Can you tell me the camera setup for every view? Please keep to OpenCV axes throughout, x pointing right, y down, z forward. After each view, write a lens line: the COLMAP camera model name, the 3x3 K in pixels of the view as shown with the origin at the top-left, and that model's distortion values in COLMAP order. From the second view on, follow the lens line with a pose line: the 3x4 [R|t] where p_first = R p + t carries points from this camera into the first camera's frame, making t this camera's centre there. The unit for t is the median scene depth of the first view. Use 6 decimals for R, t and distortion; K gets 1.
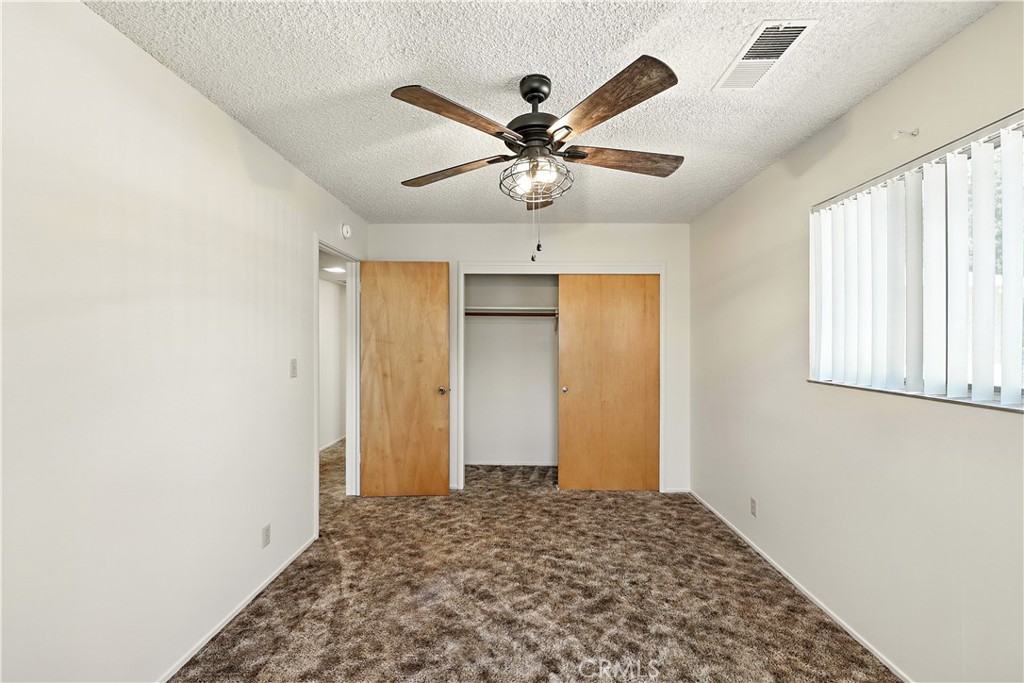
lens RADIAL K [[417.9, 0, 511.1], [0, 417.9, 337.0], [0, 0, 1]] dist [0.002092, -0.000060]
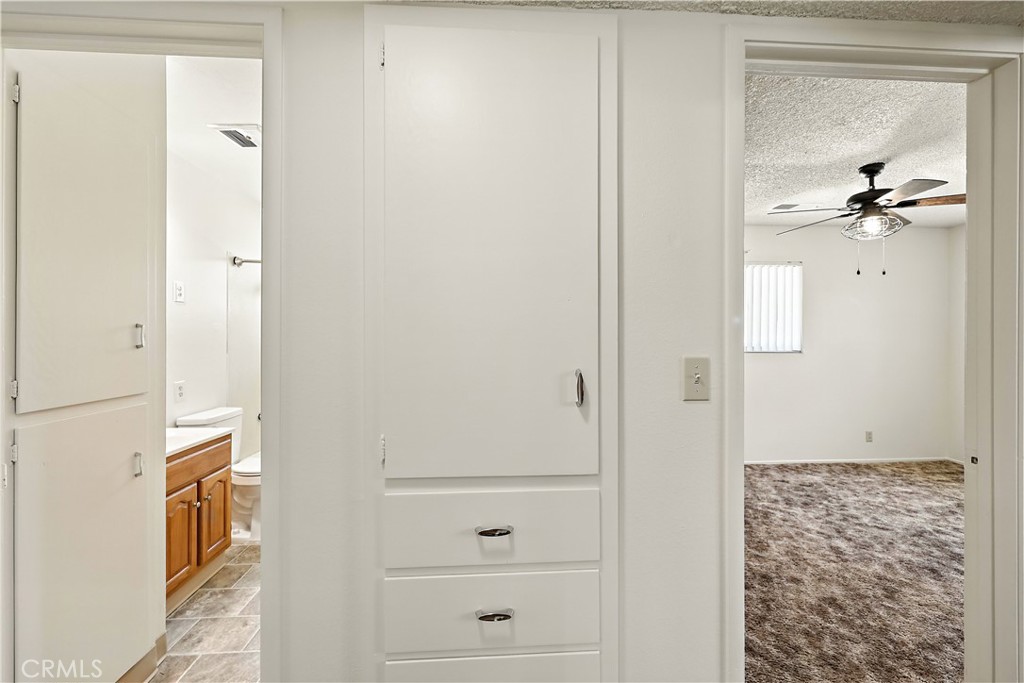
lens RADIAL K [[417.9, 0, 511.1], [0, 417.9, 337.0], [0, 0, 1]] dist [0.002092, -0.000060]
pose [[-0.080917, -0.000004, 0.996721, -0.987070], [-0.005586, 0.999984, -0.000449, 0.038246], [-0.996705, -0.005604, -0.080916, 1.734399]]
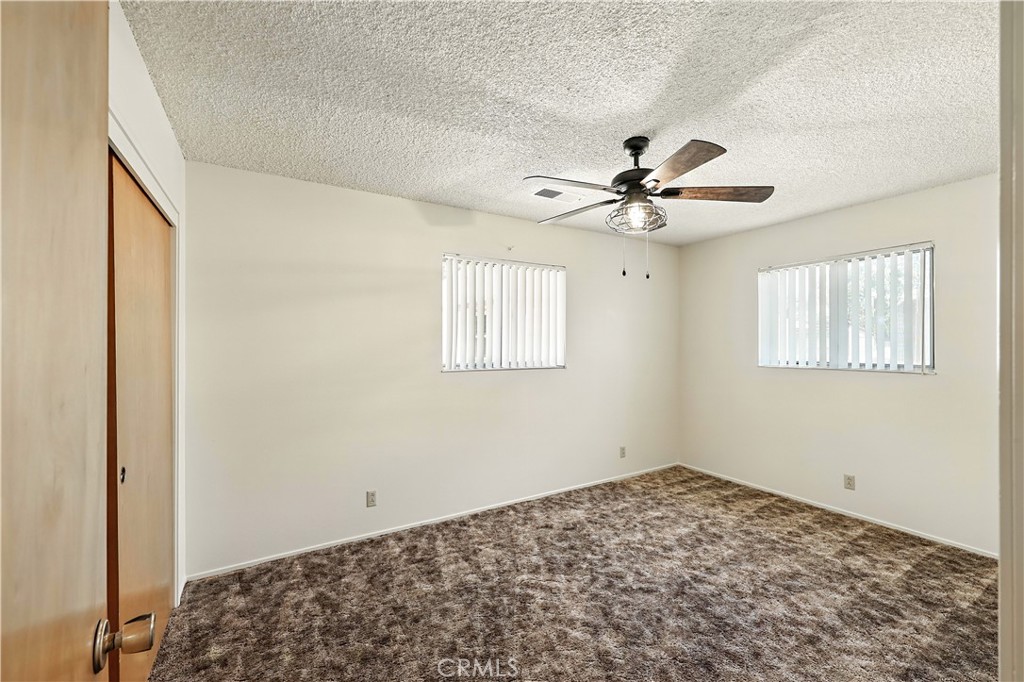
lens RADIAL K [[417.9, 0, 511.1], [0, 417.9, 336.5], [0, 0, 1]] dist [0.002092, -0.000060]
pose [[-0.528709, 0.015548, 0.848661, -0.575496], [-0.004994, 0.999758, -0.021428, 0.013346], [-0.848789, -0.015568, -0.528503, 1.391264]]
